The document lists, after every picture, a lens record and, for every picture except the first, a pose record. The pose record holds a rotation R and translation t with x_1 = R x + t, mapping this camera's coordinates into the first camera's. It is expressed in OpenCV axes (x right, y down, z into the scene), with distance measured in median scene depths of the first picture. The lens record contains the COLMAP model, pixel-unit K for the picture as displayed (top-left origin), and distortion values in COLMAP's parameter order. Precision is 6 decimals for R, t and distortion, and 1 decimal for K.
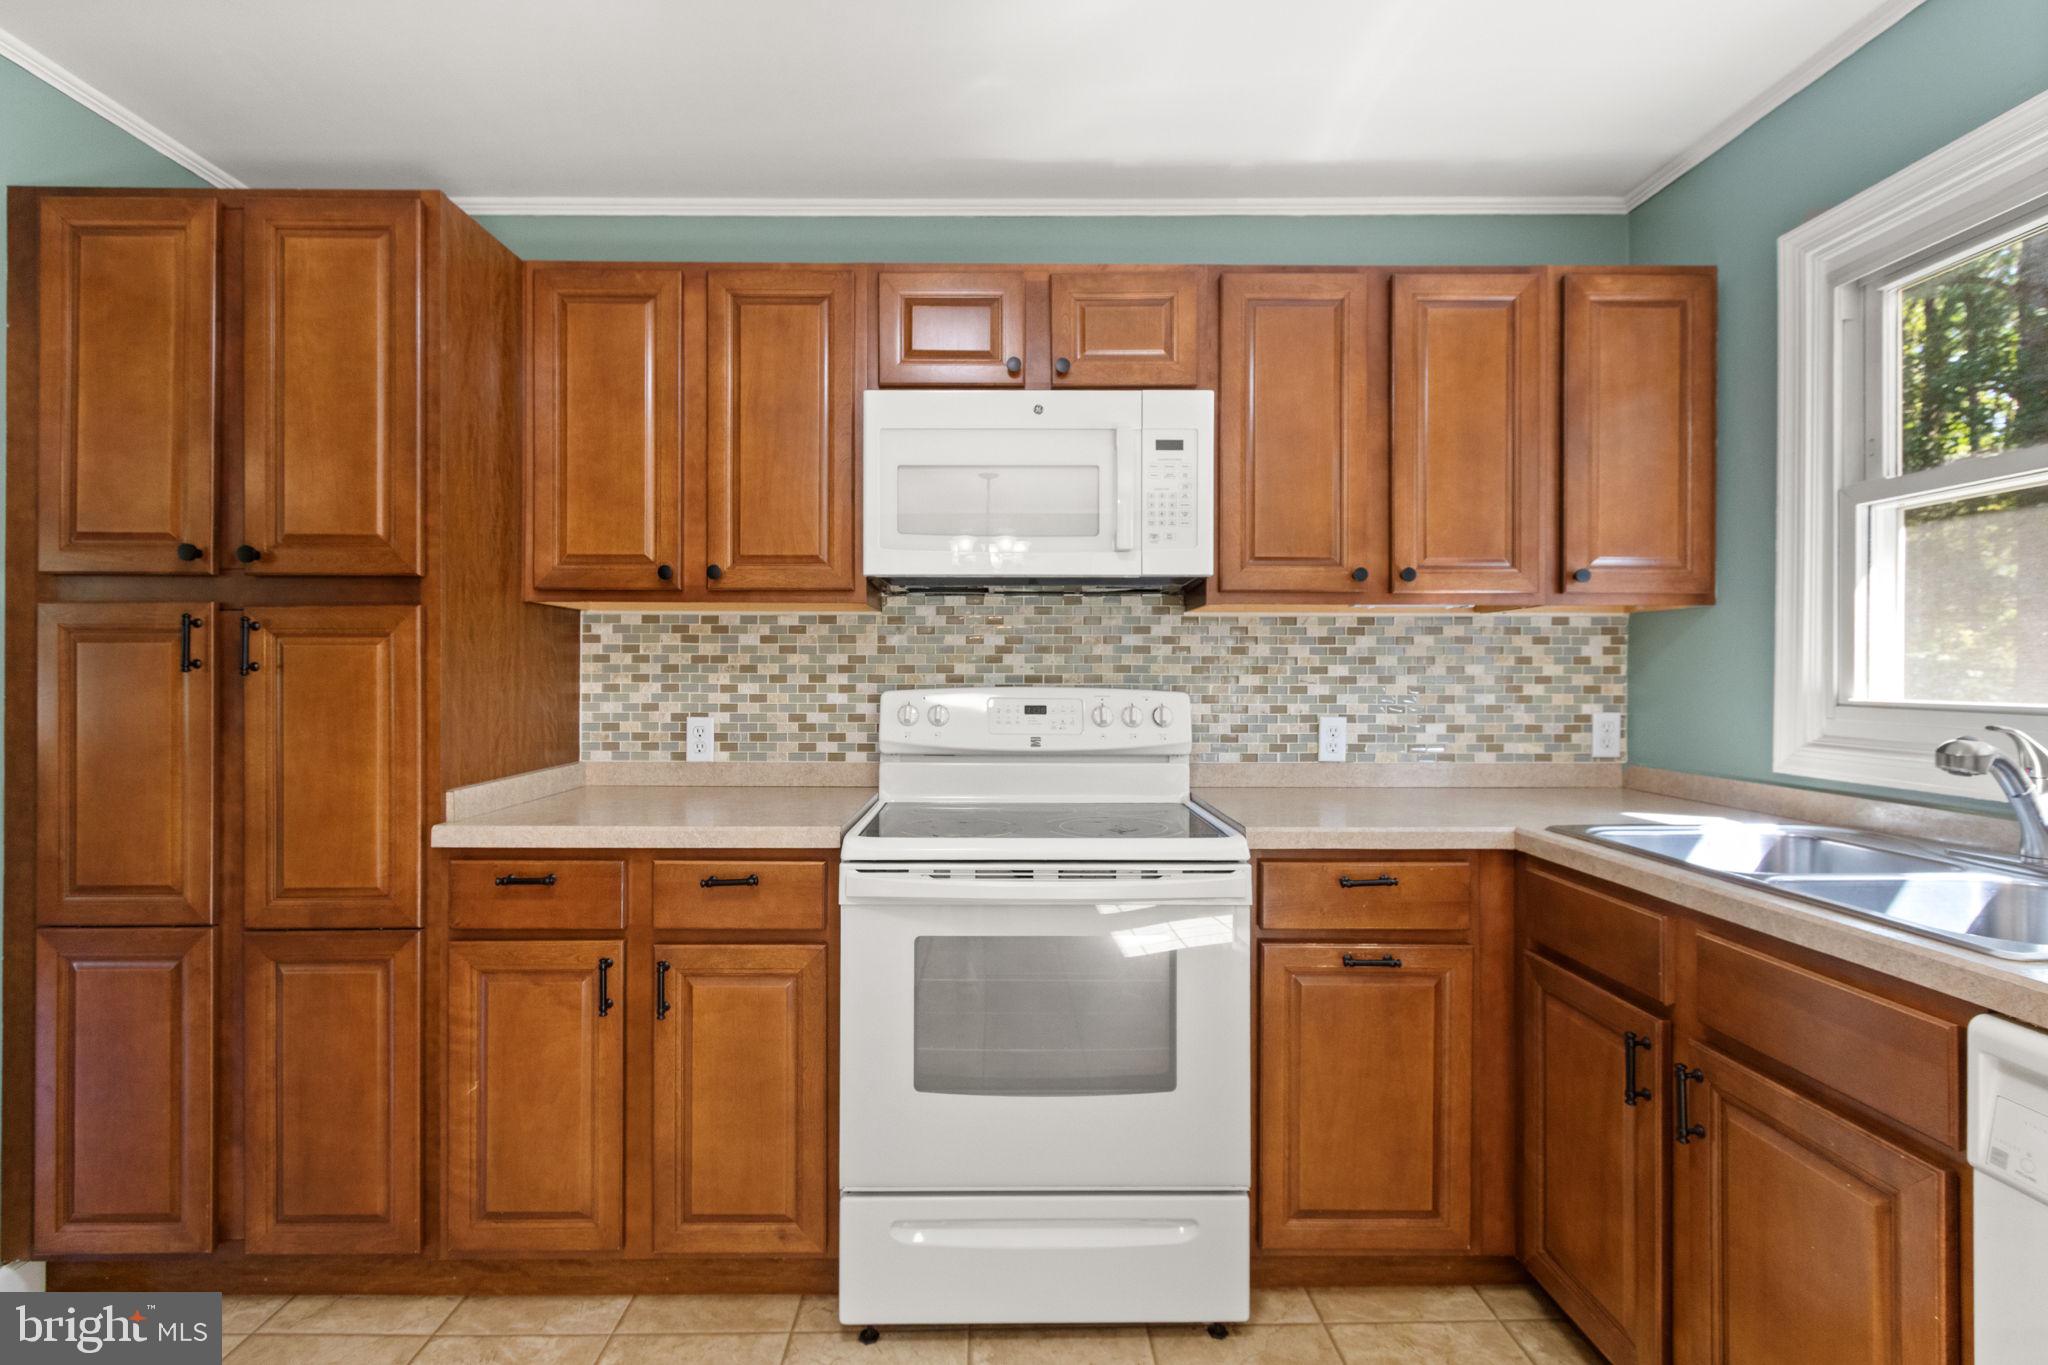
lens RADIAL K [[954.0, 0, 1021.3], [0, 954.0, 673.1], [0, 0, 1]] dist [0.003257, 0.000556]
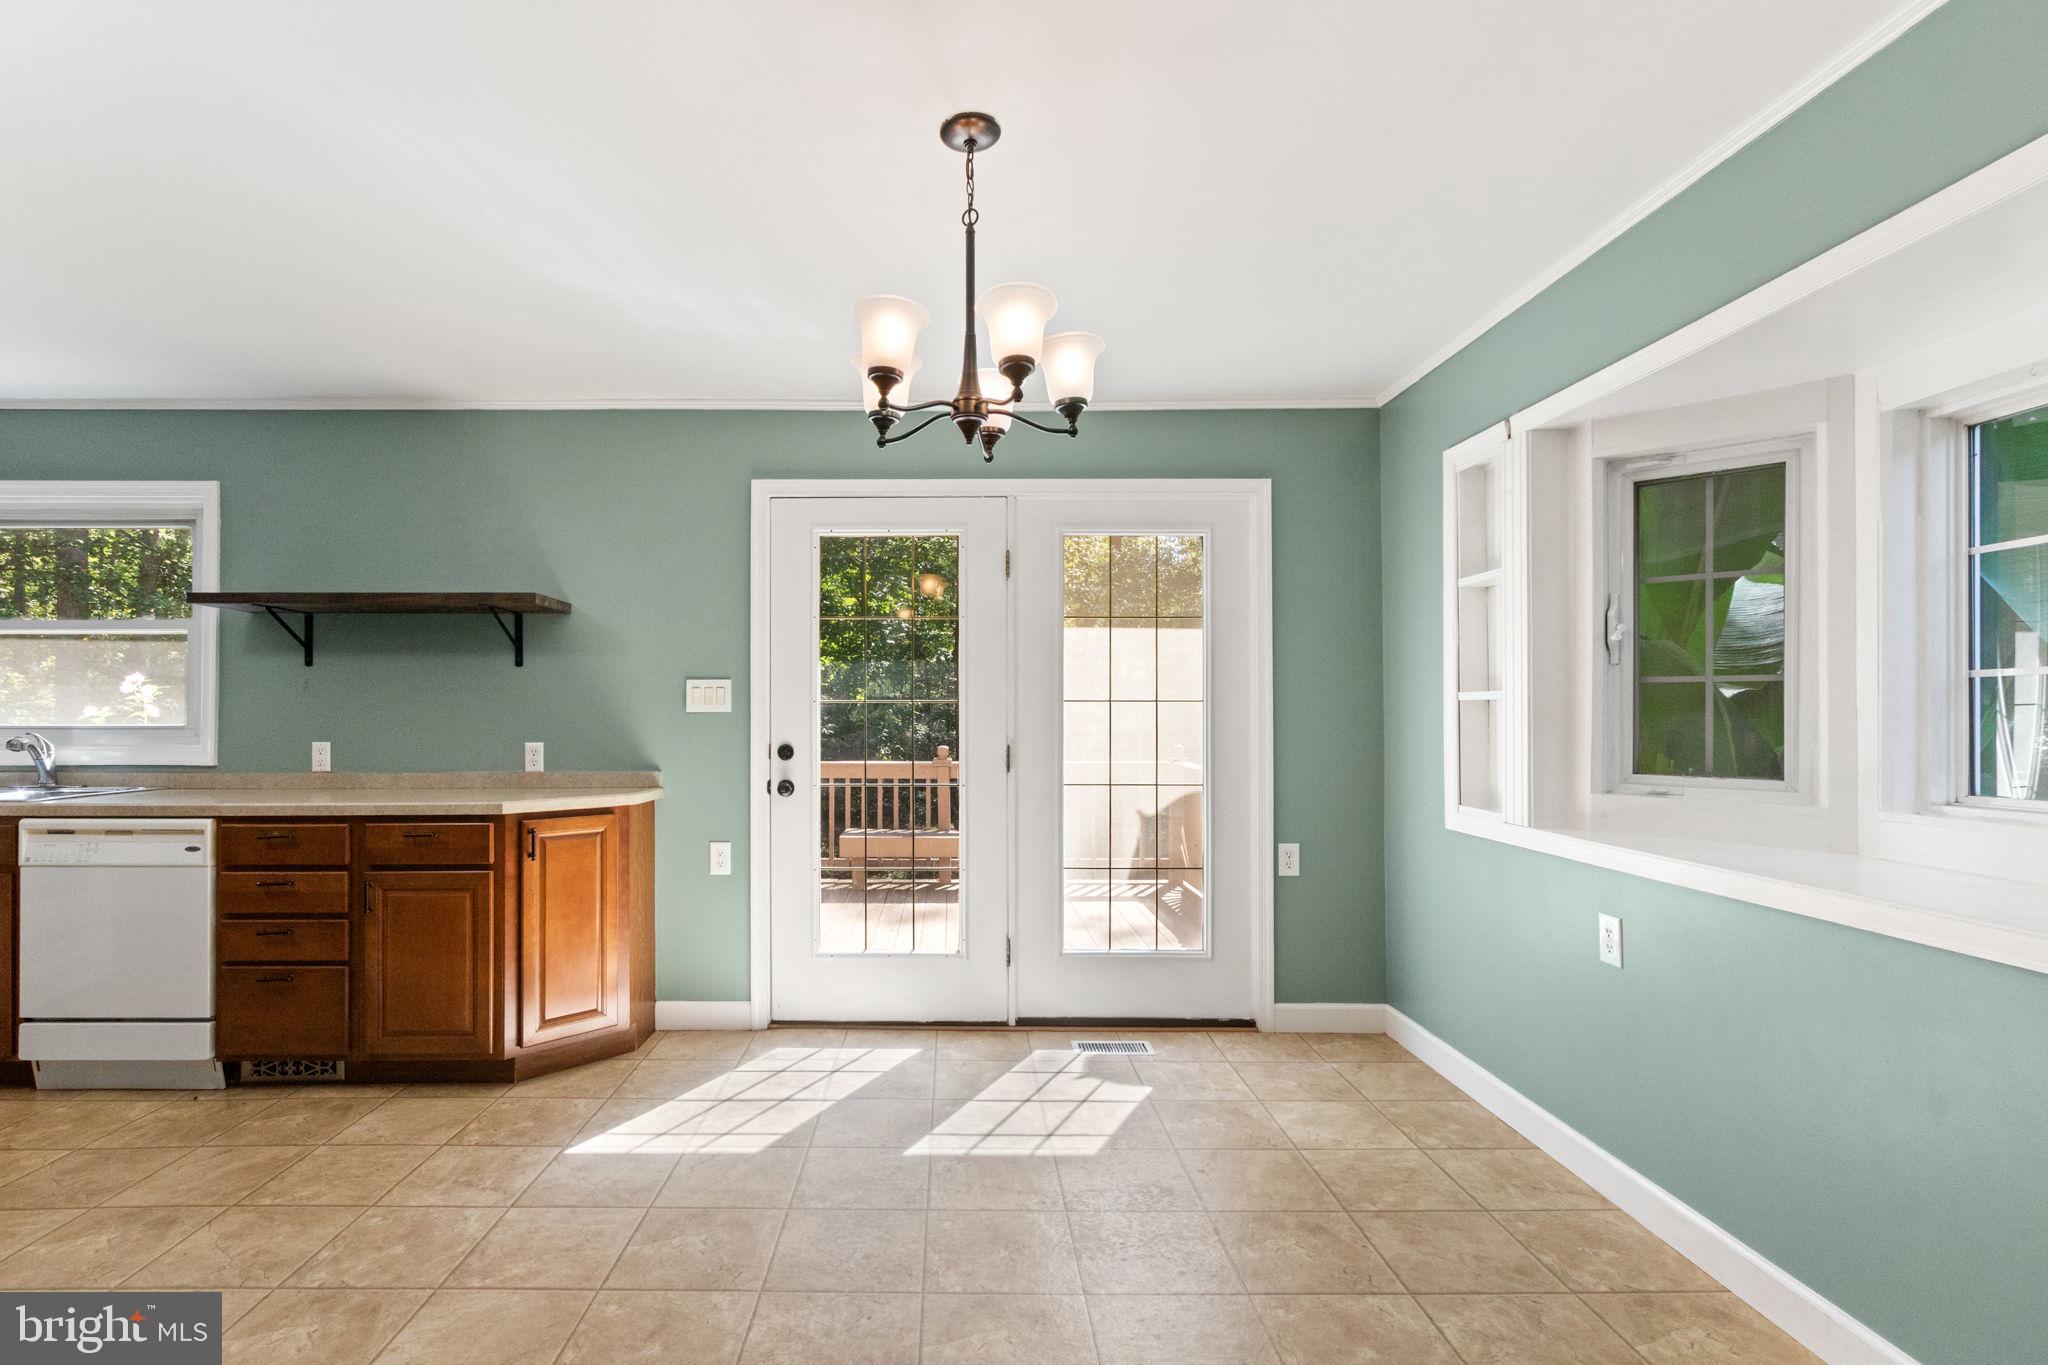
lens RADIAL K [[970.2, 0, 930.9], [0, 970.2, 710.3], [0, 0, 1]] dist [0.000600, 0.000091]
pose [[0.037228, -0.001423, 0.999306, -0.836421], [0.002620, 0.999996, 0.001327, -0.001352], [-0.999303, 0.002569, 0.037232, -0.847506]]
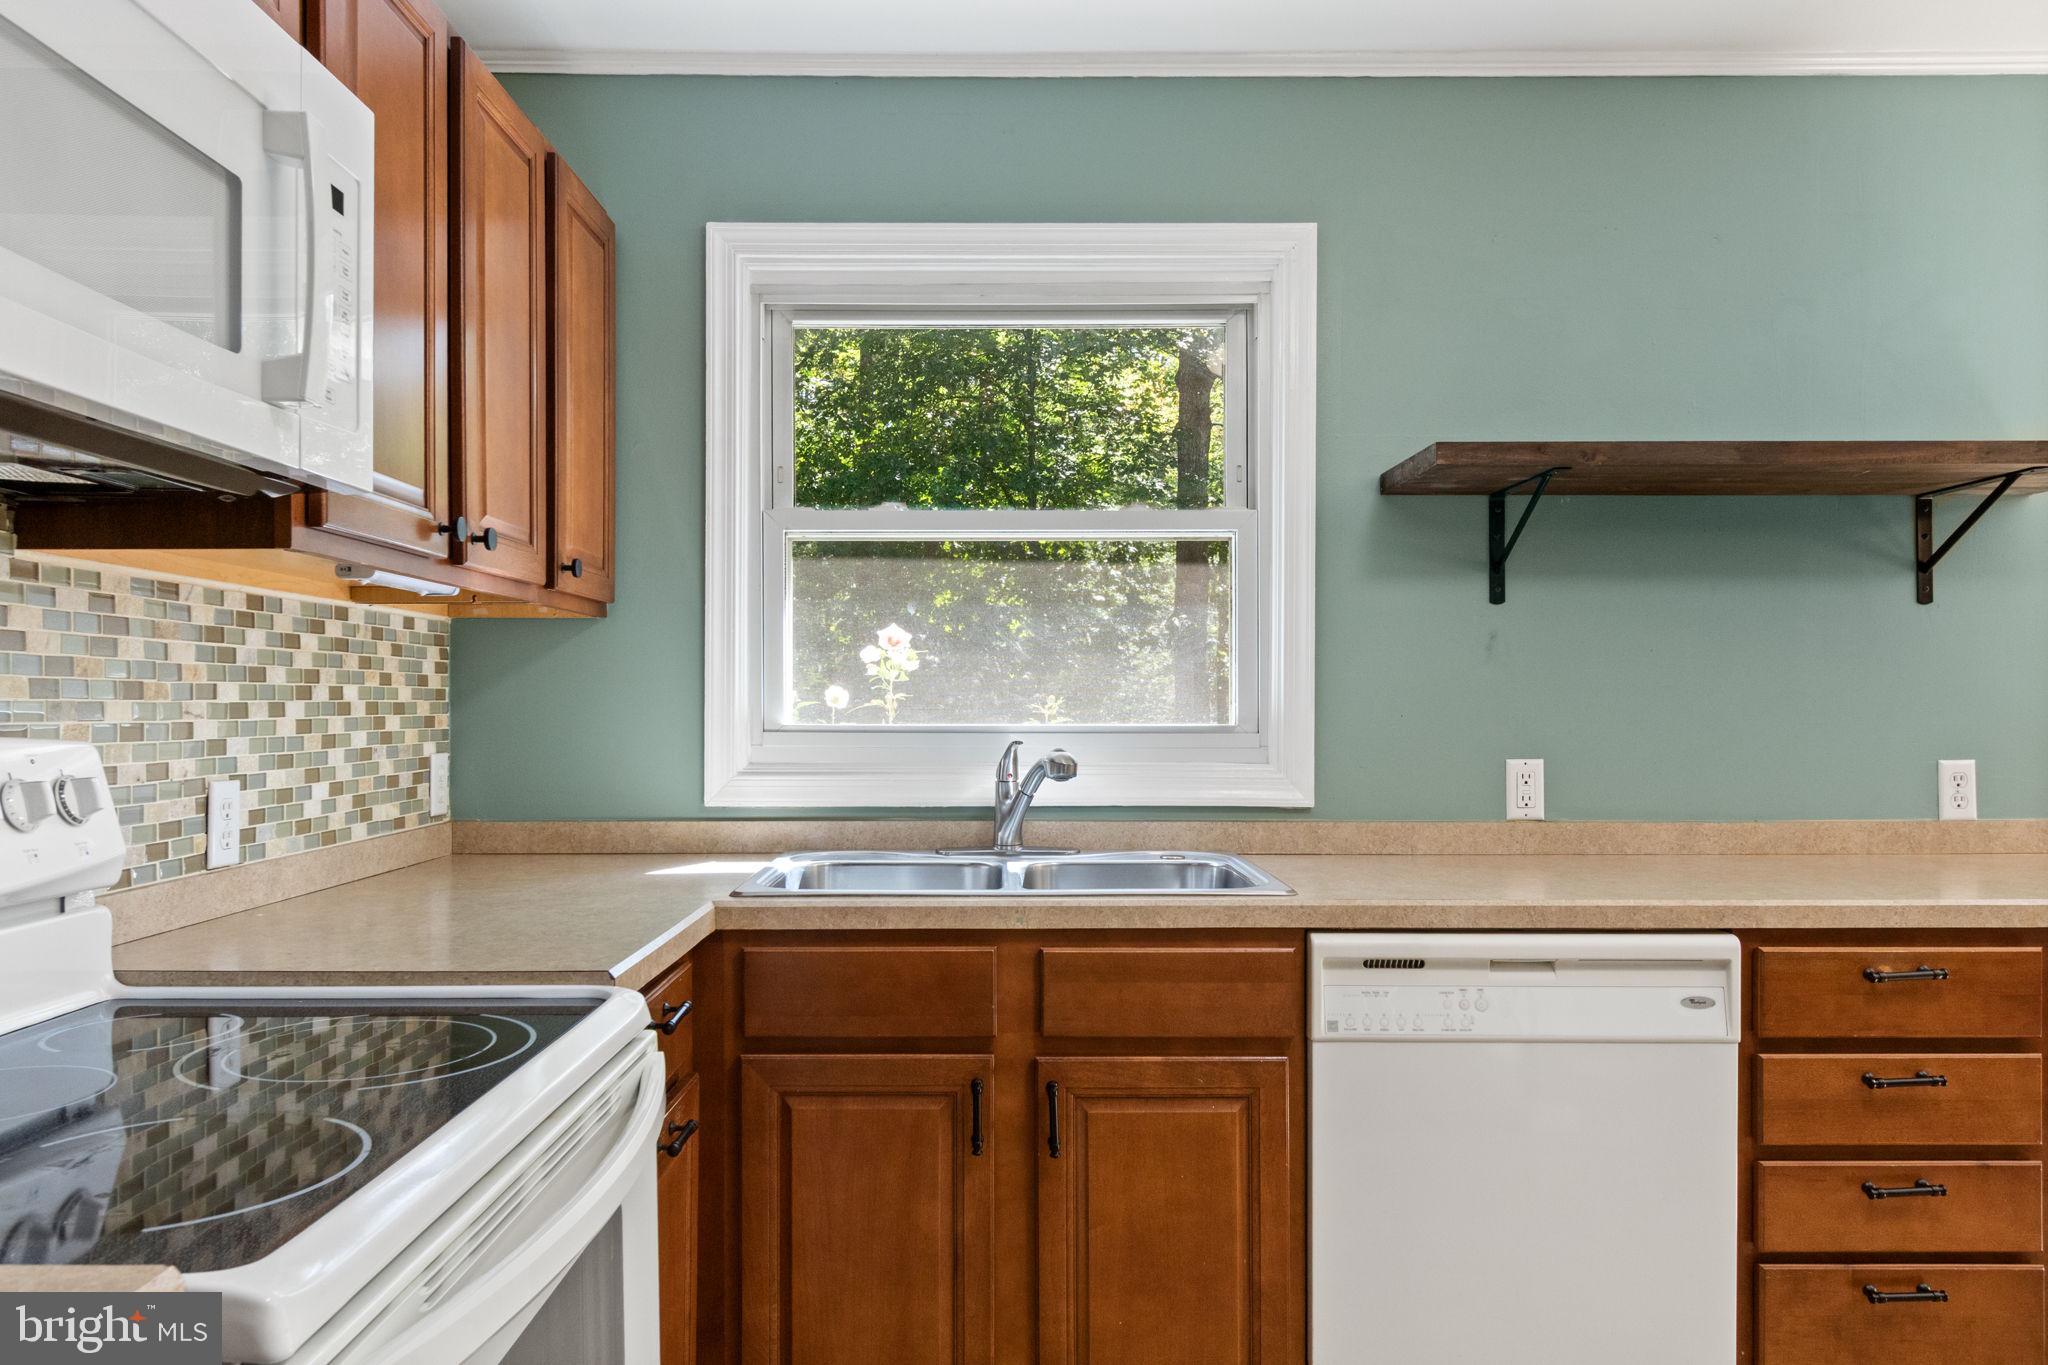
lens RADIAL K [[1373.1, 0, 974.0], [0, 1373.1, 717.6], [0, 0, 1]] dist [0.006250, 0.000046]
pose [[0.032773, -0.011046, 0.999402, -0.415164], [0.002261, 0.999937, 0.010978, 0.003818], [-0.999460, 0.001900, 0.032796, 0.562616]]
